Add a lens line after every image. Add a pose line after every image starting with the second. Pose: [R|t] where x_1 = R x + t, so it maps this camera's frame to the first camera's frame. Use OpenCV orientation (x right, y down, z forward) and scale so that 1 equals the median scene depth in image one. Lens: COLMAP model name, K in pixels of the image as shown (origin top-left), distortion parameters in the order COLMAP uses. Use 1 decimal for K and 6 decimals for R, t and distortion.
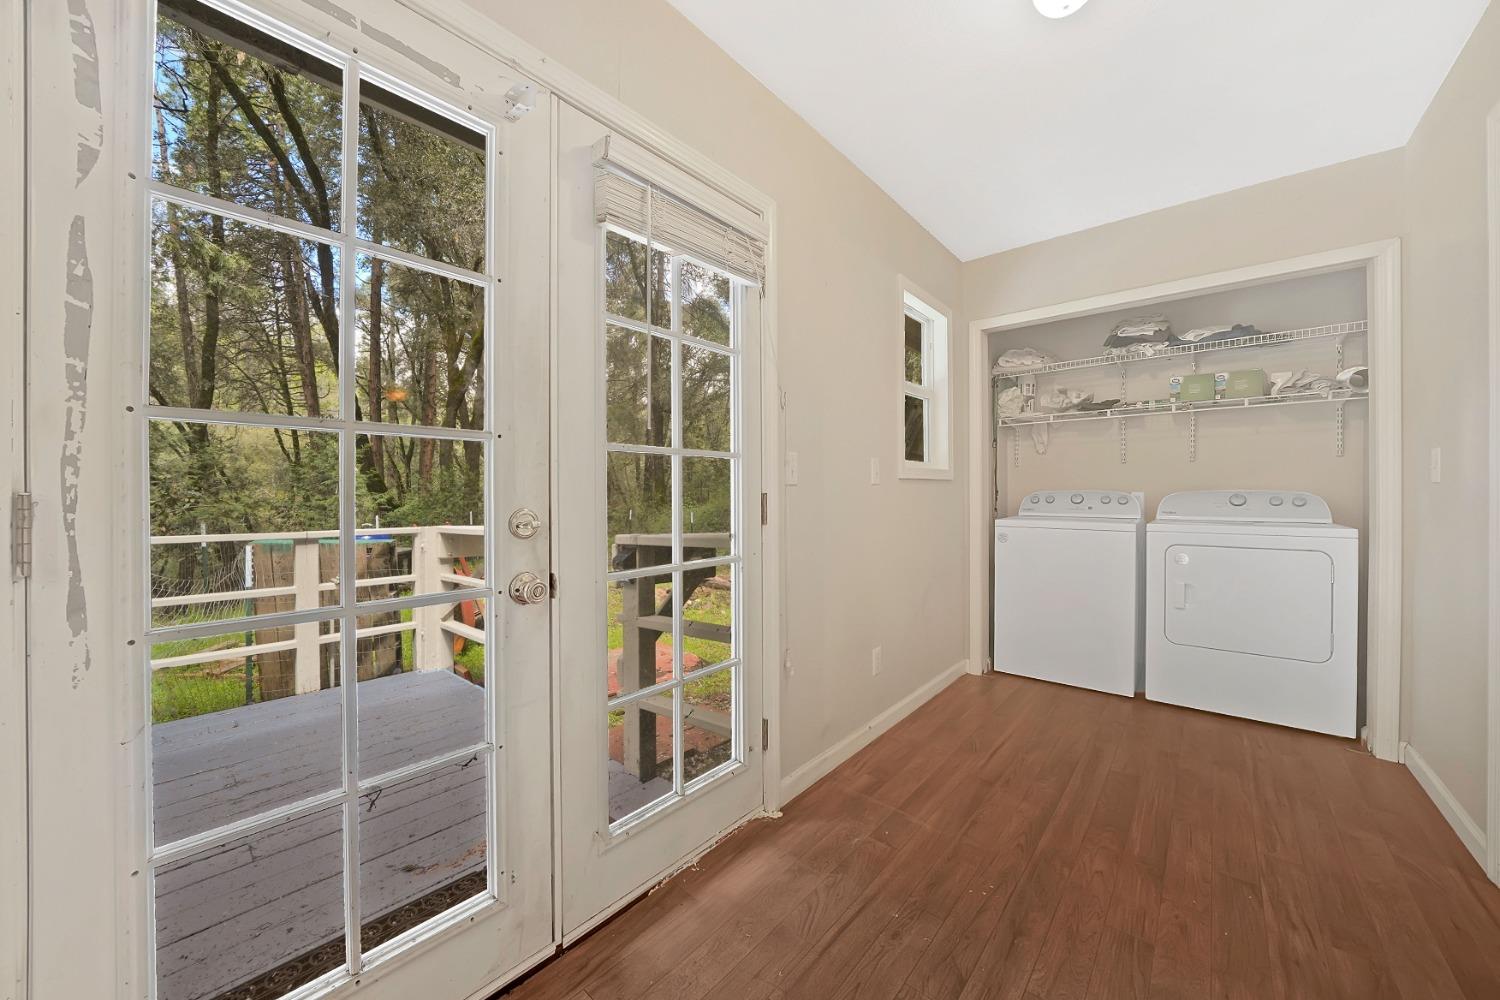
lens RADIAL K [[566.5, 0, 750.0], [0, 566.5, 500.0], [0, 0, 1]] dist [0.000107, -0.000013]
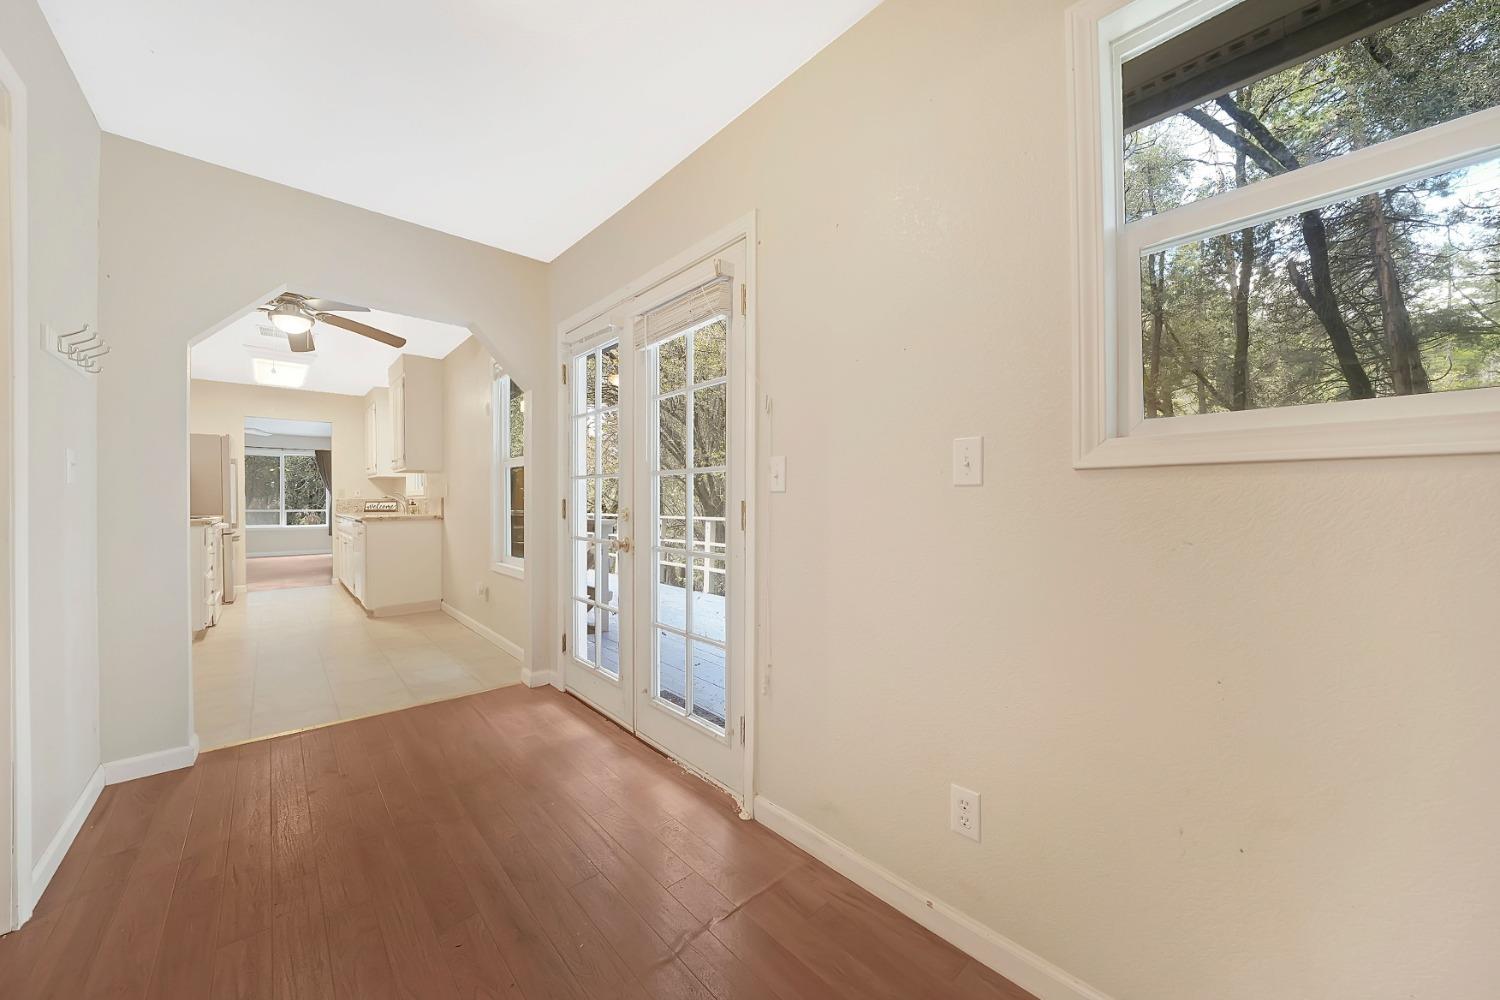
lens RADIAL K [[533.5, 0, 747.9], [0, 533.5, 498.1], [0, 0, 1]] dist [-0.001398, -0.000175]
pose [[-0.143808, -0.000905, -0.989605, 1.211583], [-0.003286, 0.999995, -0.000436, -0.019283], [0.989600, 0.003189, -0.143811, 1.393519]]
